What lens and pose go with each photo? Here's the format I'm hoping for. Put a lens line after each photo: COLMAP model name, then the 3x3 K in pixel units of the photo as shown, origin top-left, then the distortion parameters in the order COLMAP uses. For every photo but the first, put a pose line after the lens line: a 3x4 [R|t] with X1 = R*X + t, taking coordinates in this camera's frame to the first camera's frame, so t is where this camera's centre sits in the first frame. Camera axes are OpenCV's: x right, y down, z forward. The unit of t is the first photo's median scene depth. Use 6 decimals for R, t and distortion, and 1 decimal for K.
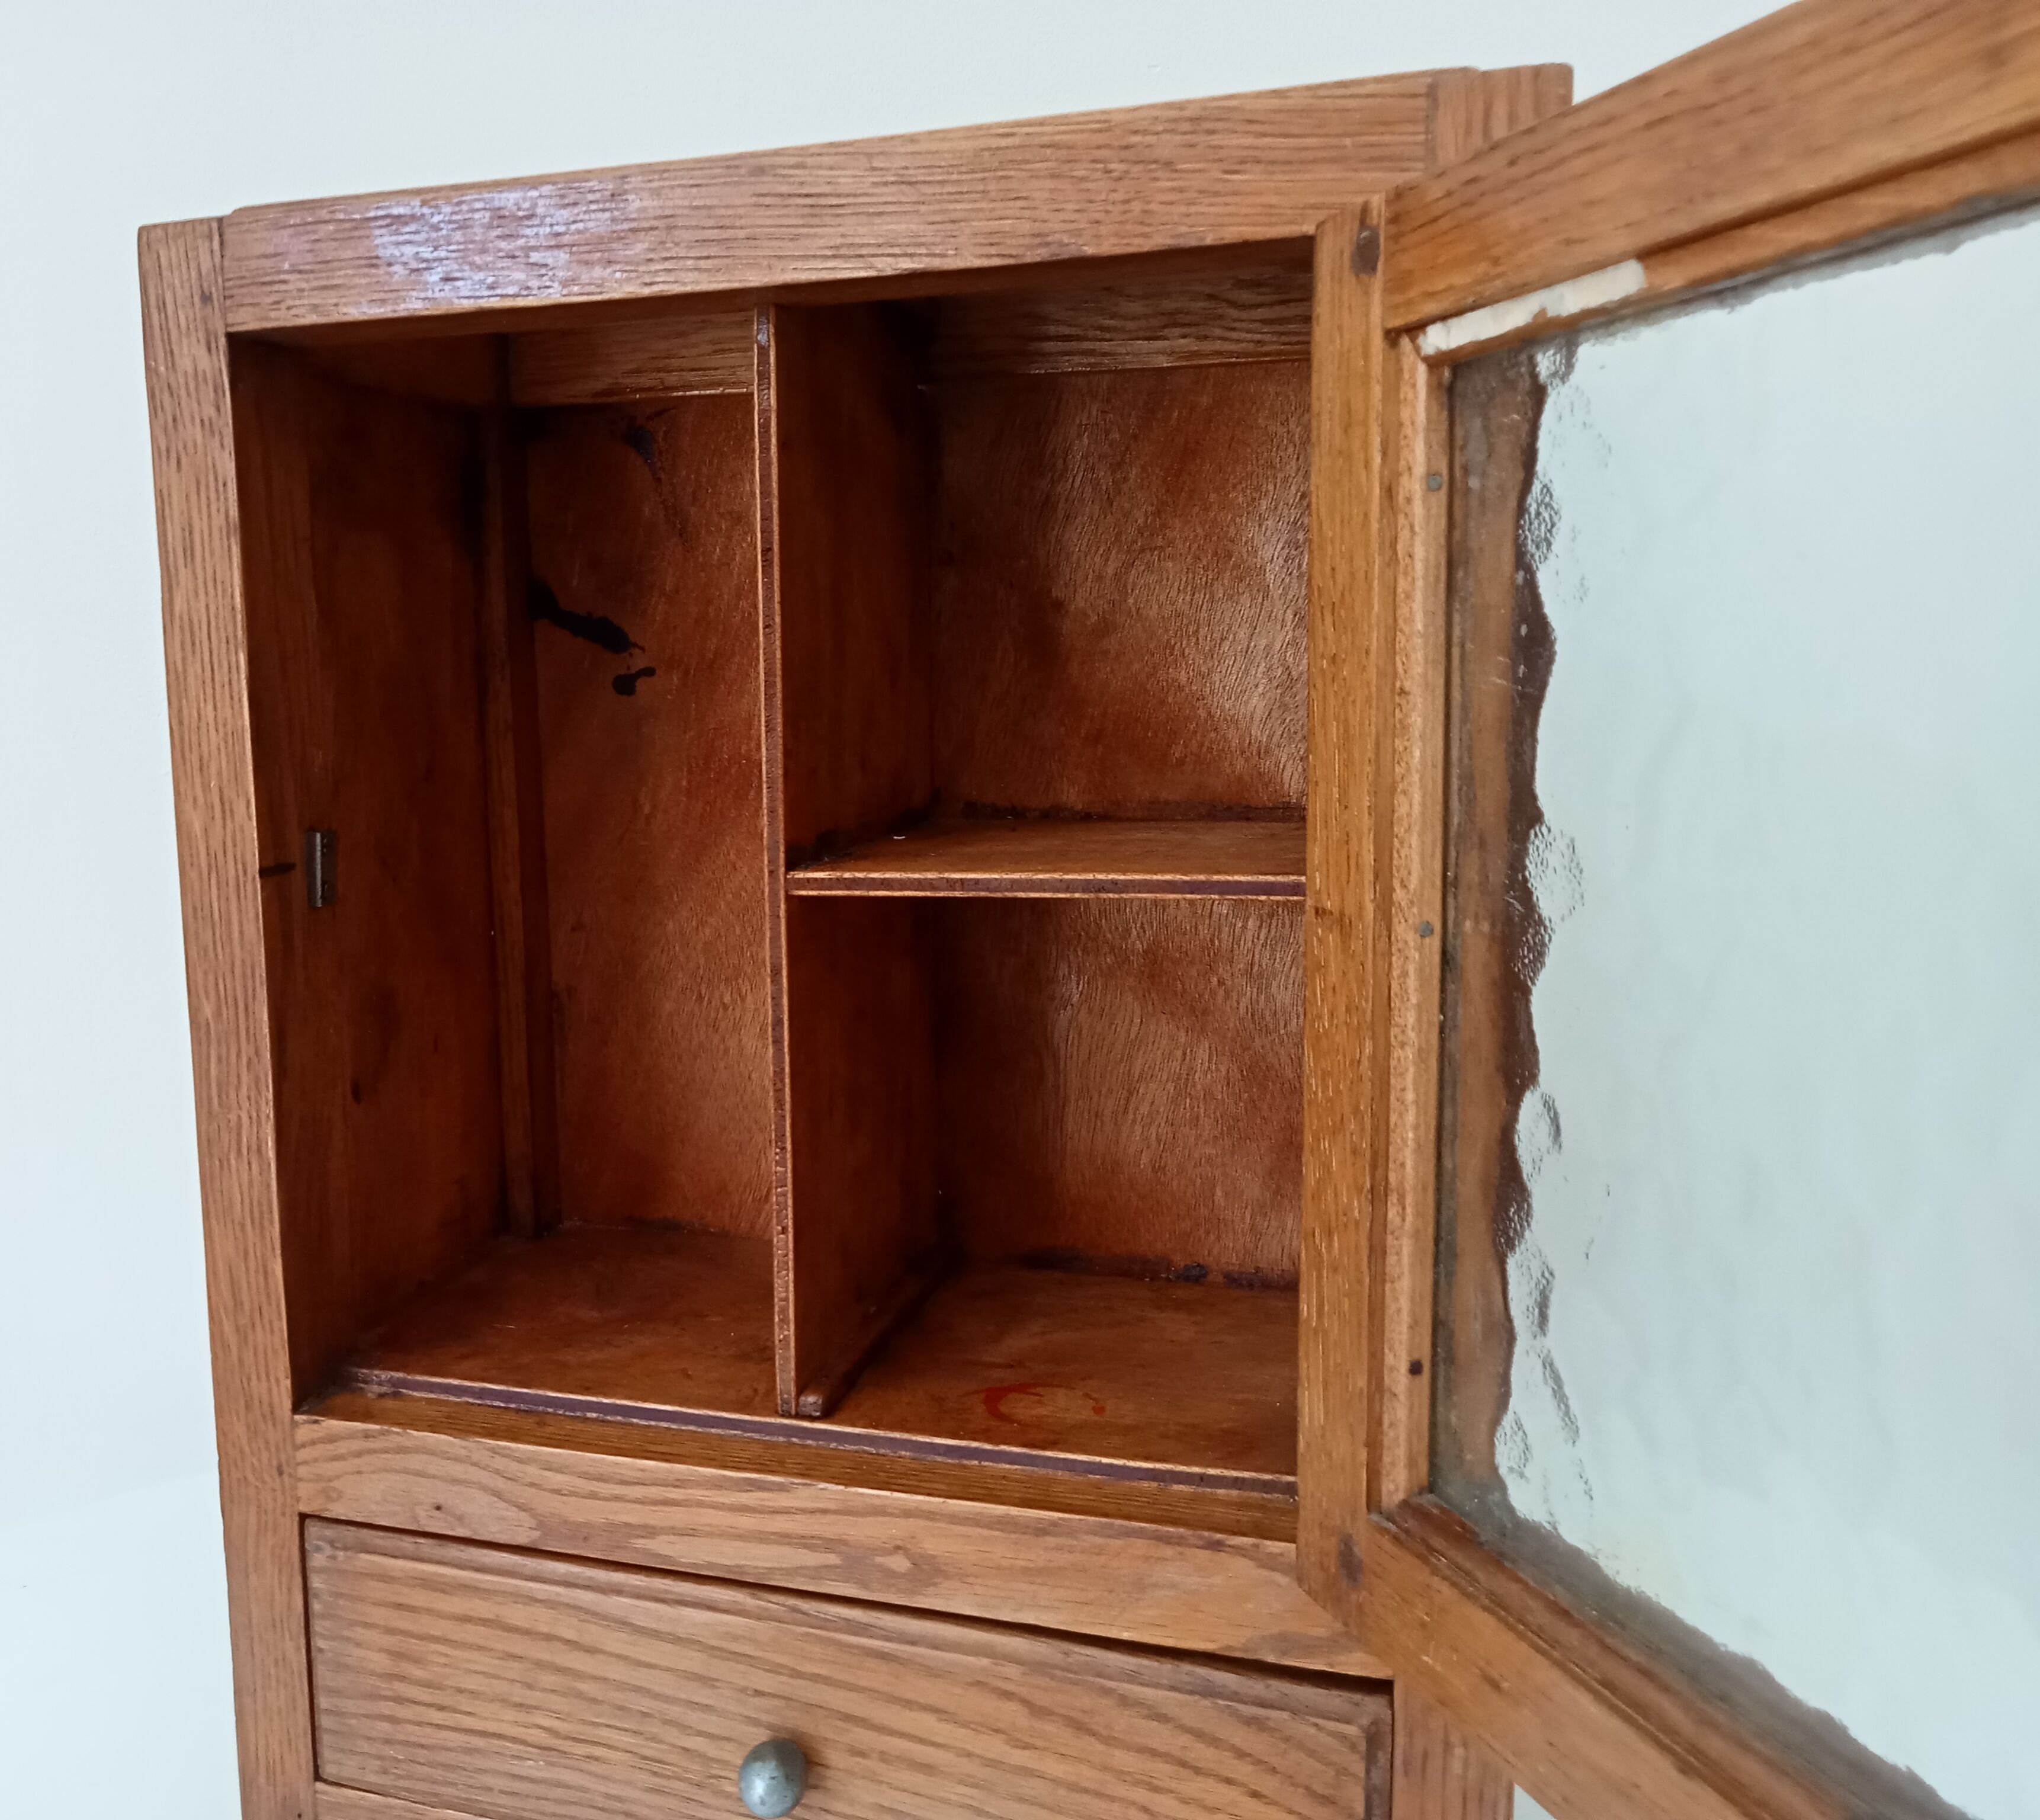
lens RADIAL K [[1811.9, 0, 828.9], [0, 1811.9, 911.0], [0, 0, 1]] dist [0.022489, -0.007170]
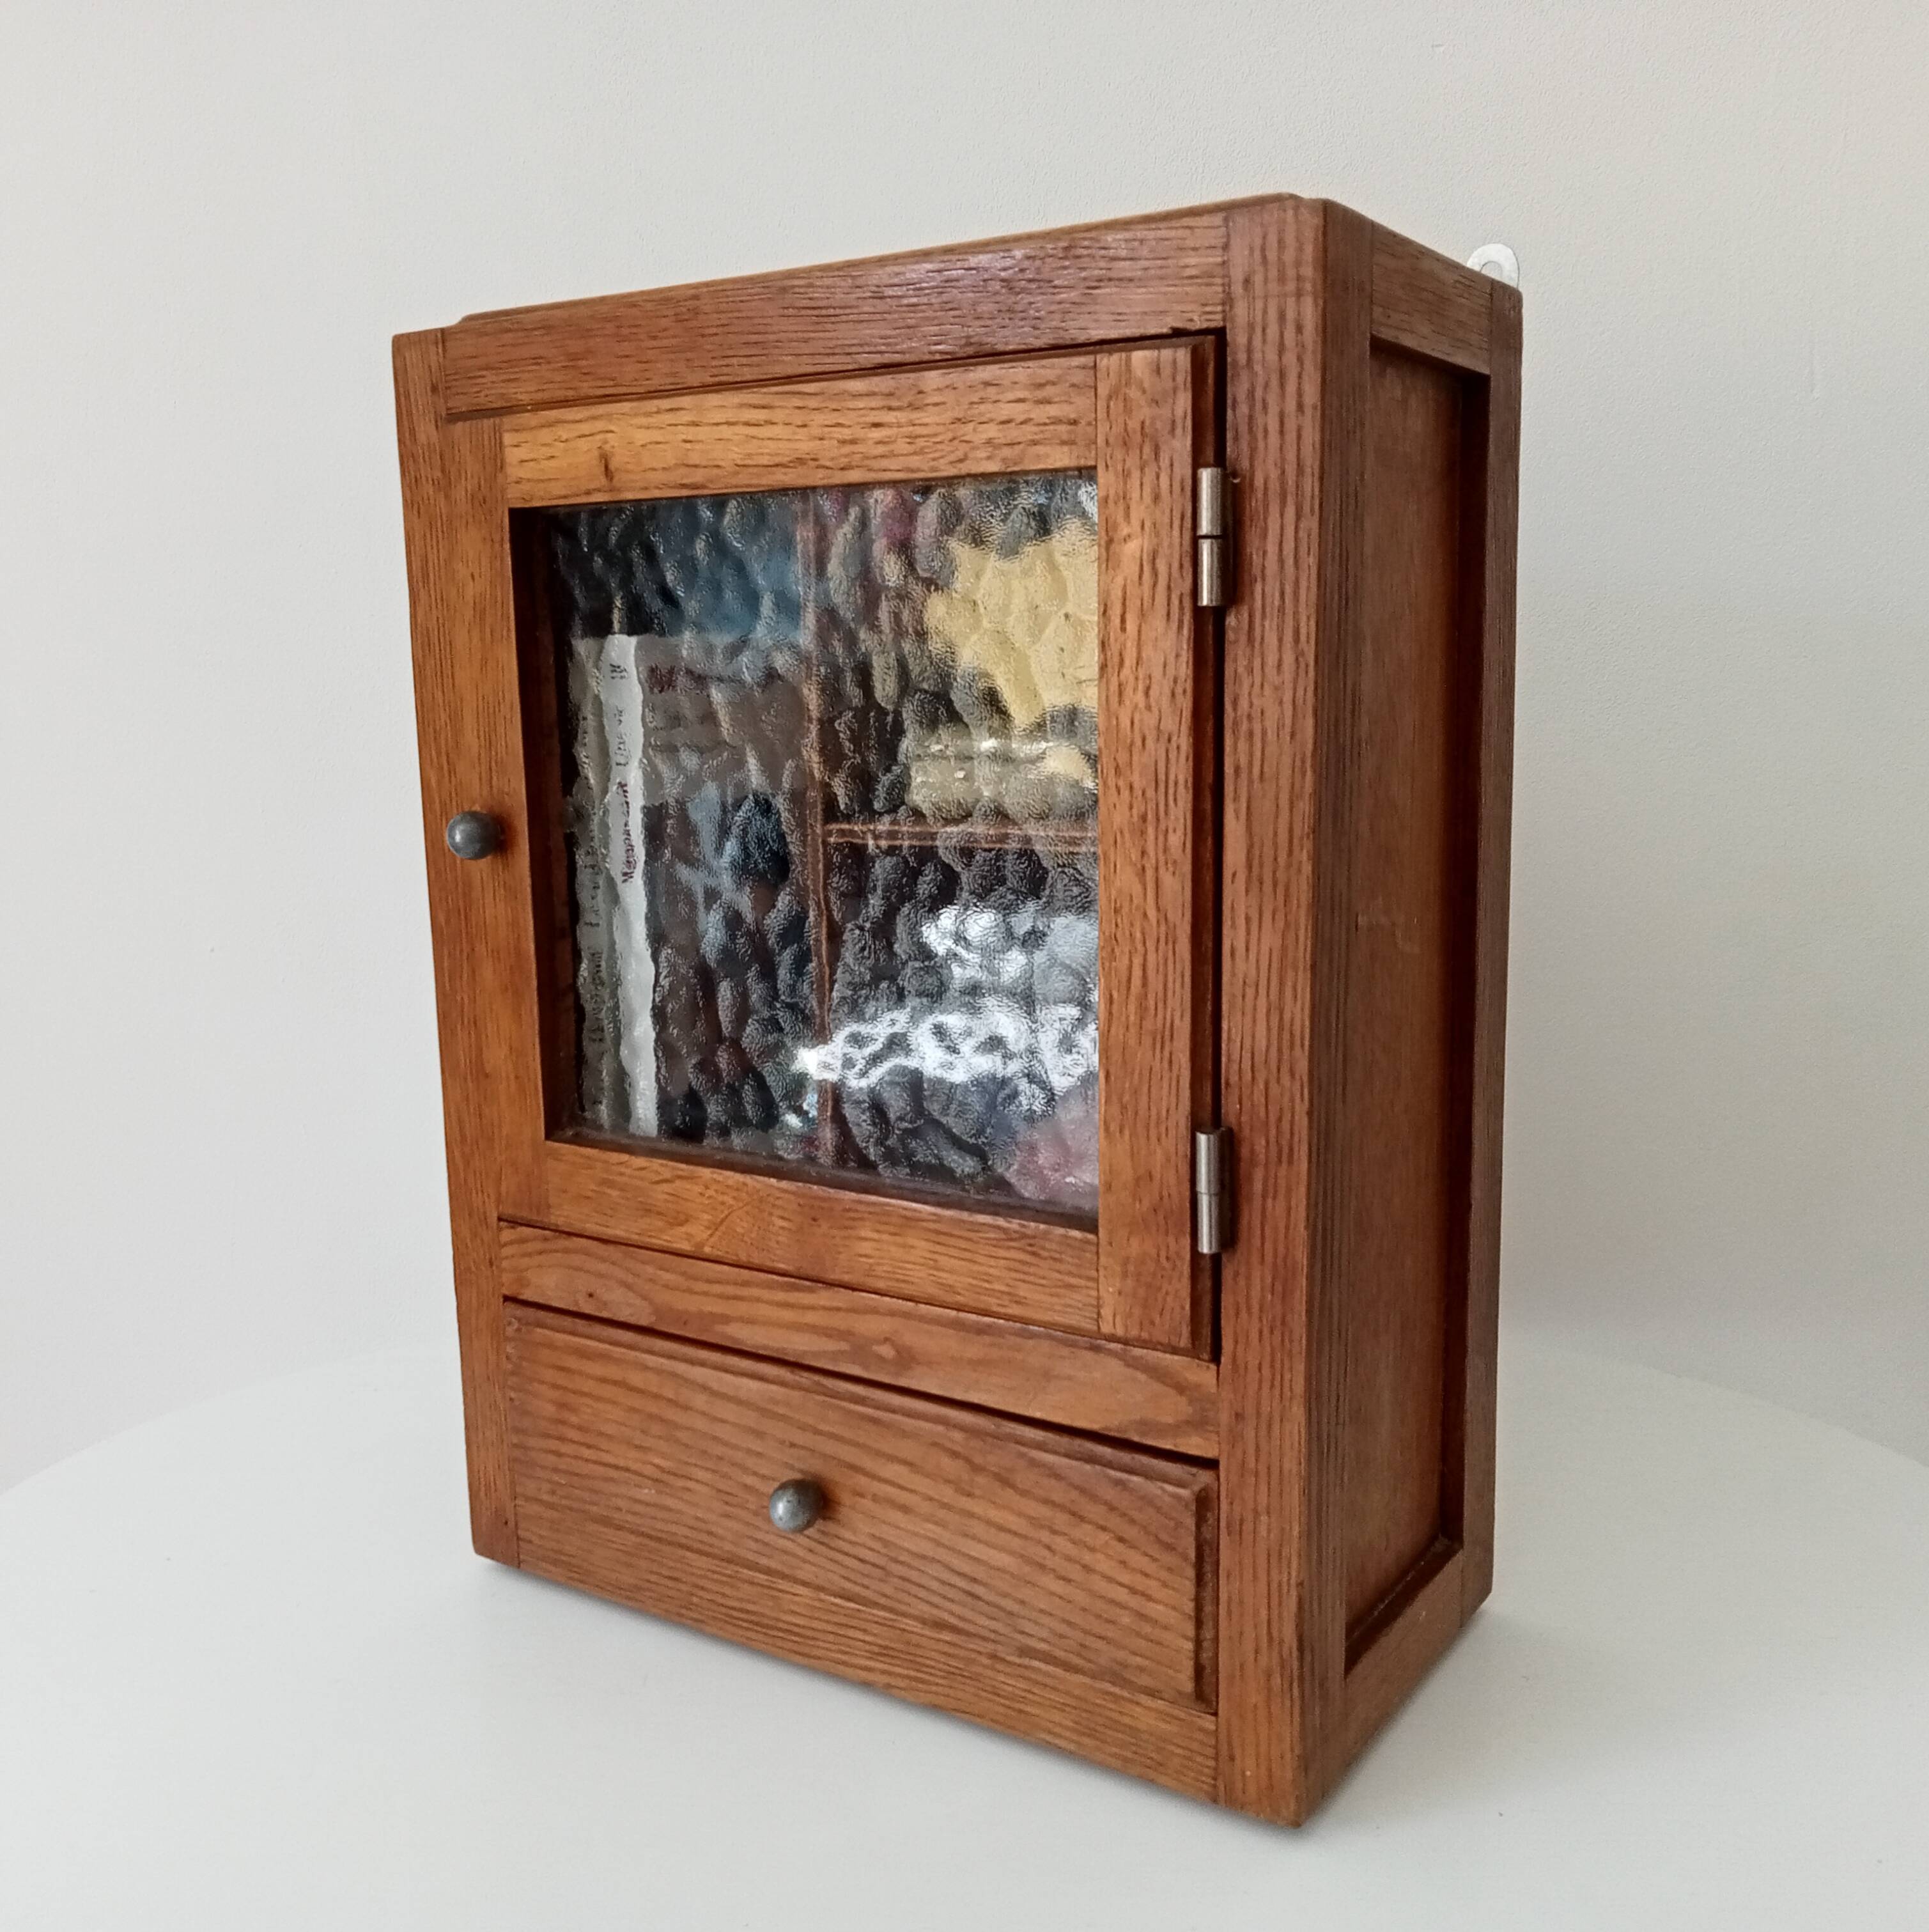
lens RADIAL K [[1860.3, 0, 964.5], [0, 1860.3, 966.0], [0, 0, 1]] dist [0.020175, 0.001506]
pose [[0.973717, 0.039372, -0.224331, 0.372313], [-0.030807, 0.998661, 0.041551, 0.022232], [0.225666, -0.033548, 0.973627, -0.279248]]
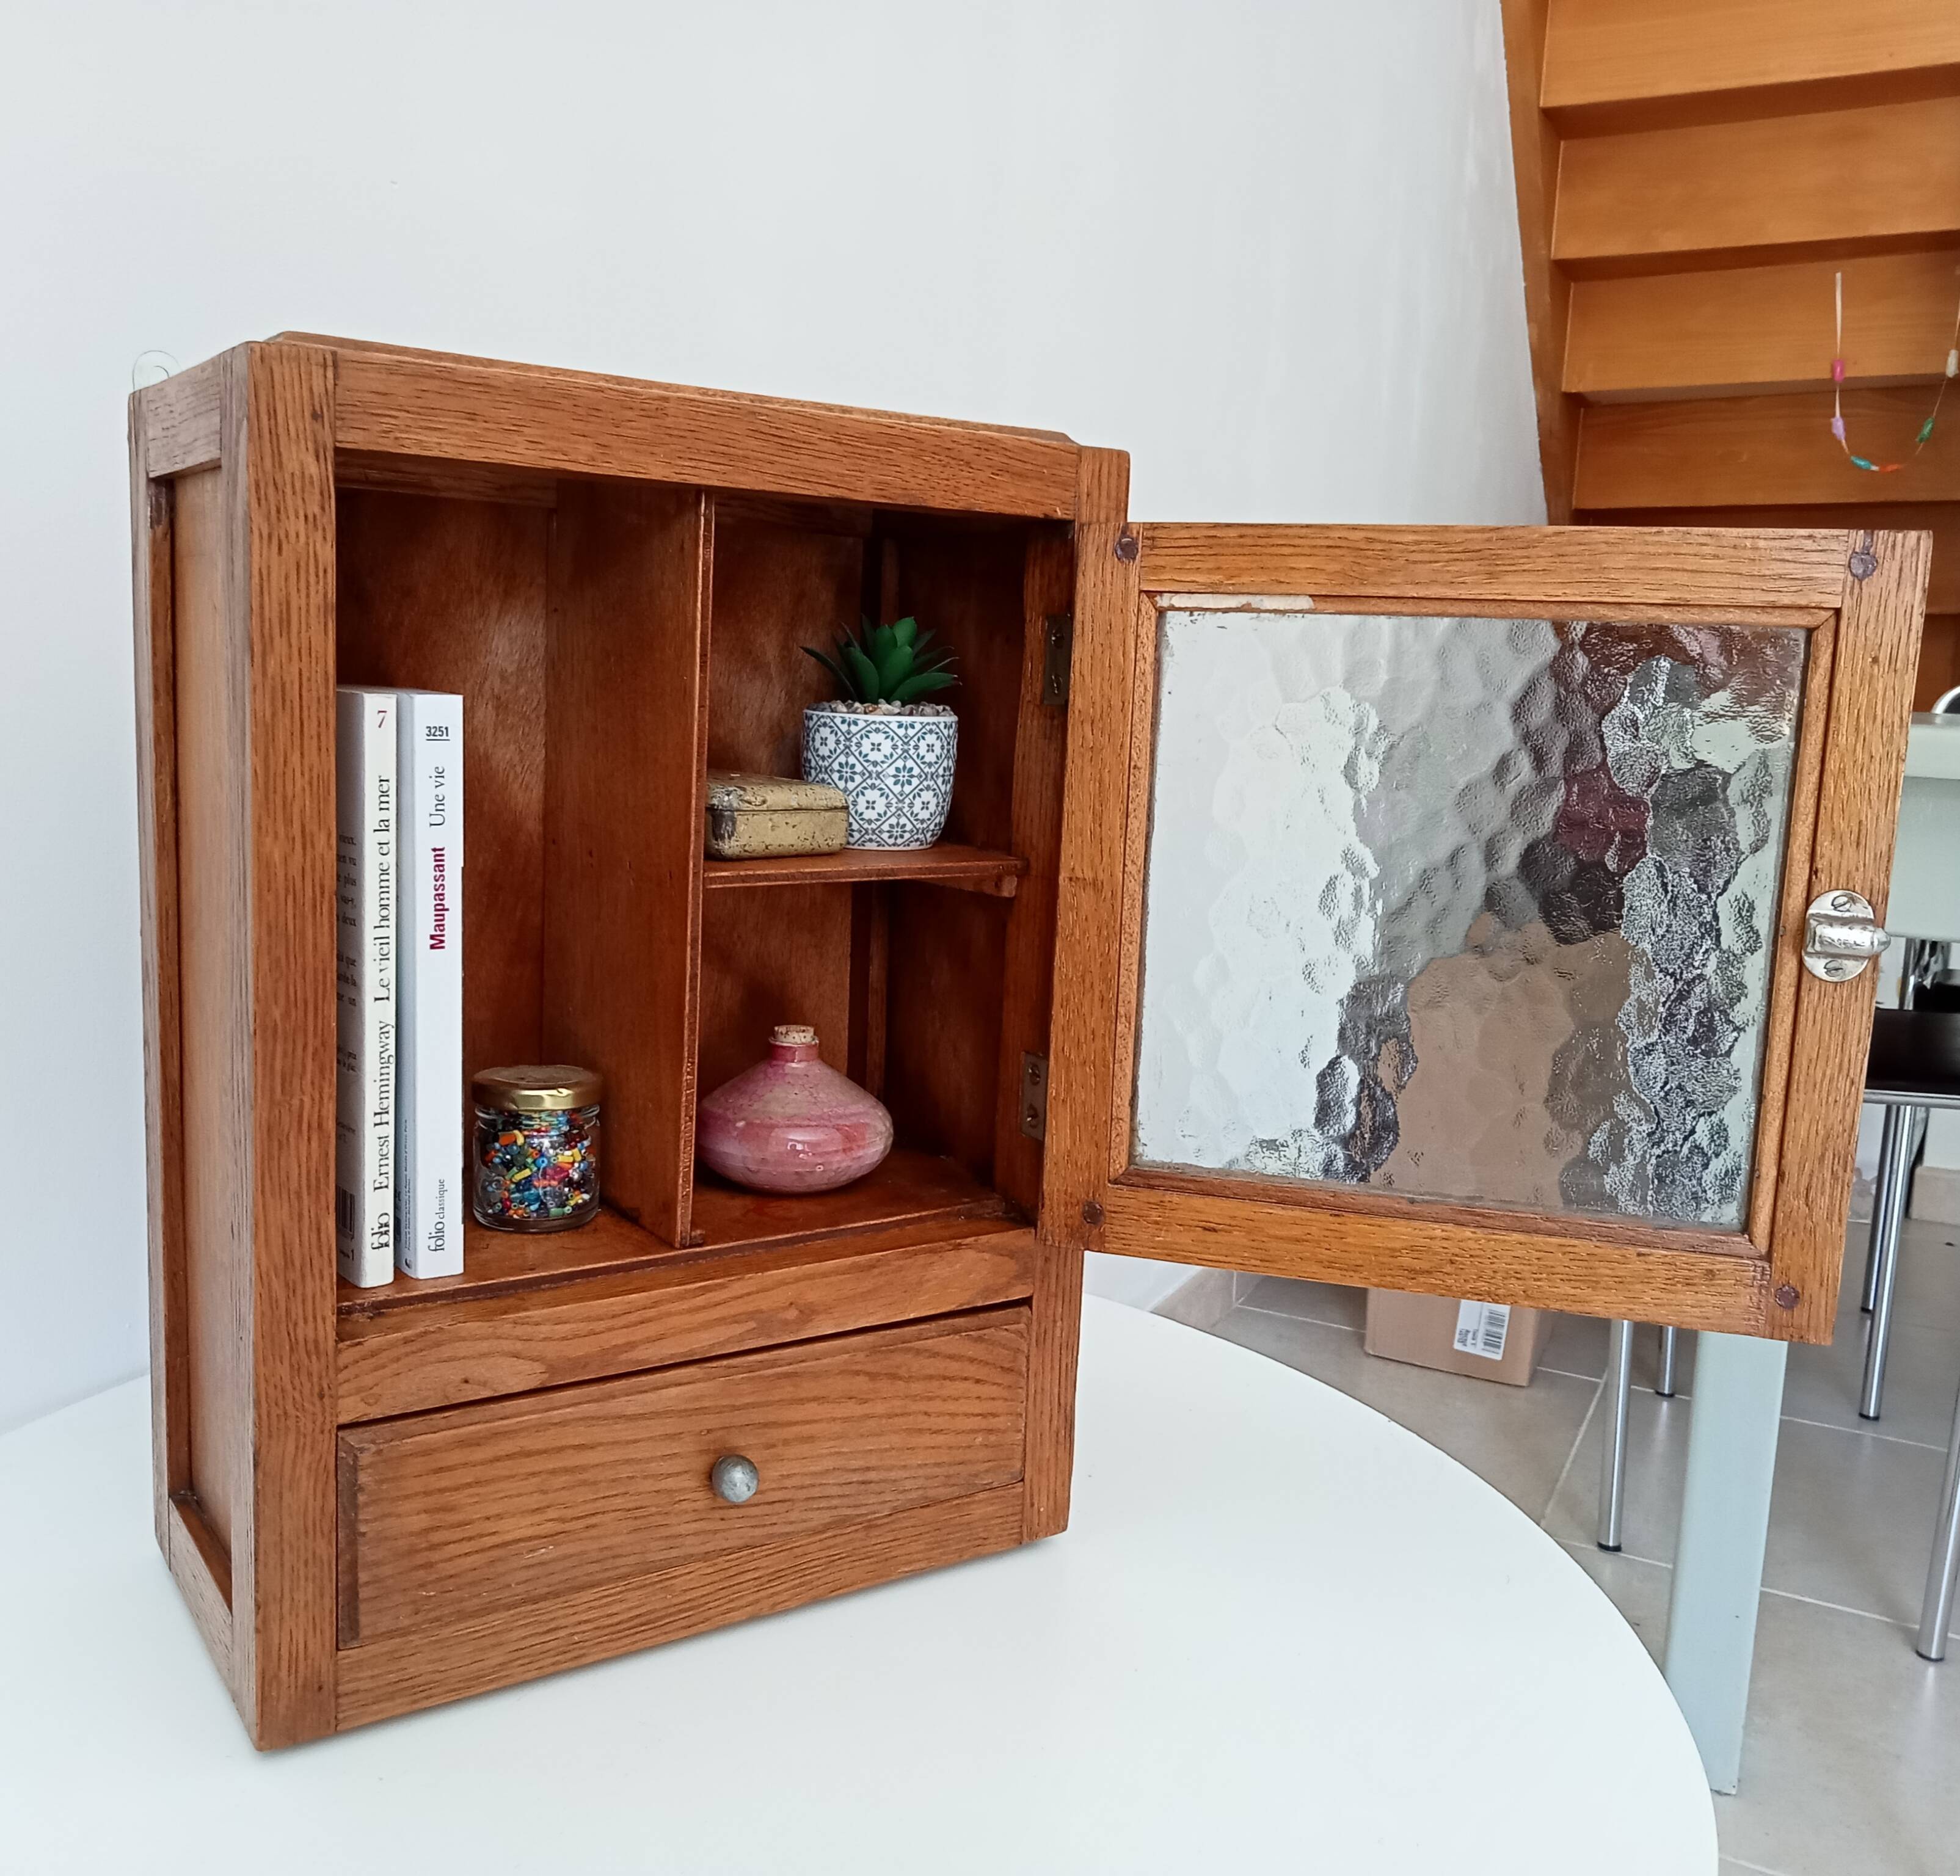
lens RADIAL K [[1832.8, 0, 856.7], [0, 1832.8, 934.5], [0, 0, 1]] dist [0.051858, -0.113144]
pose [[0.632197, -0.068471, 0.771776, -1.083612], [0.051779, 0.997594, 0.046091, -0.033240], [-0.773075, 0.010823, 0.634222, -0.041180]]
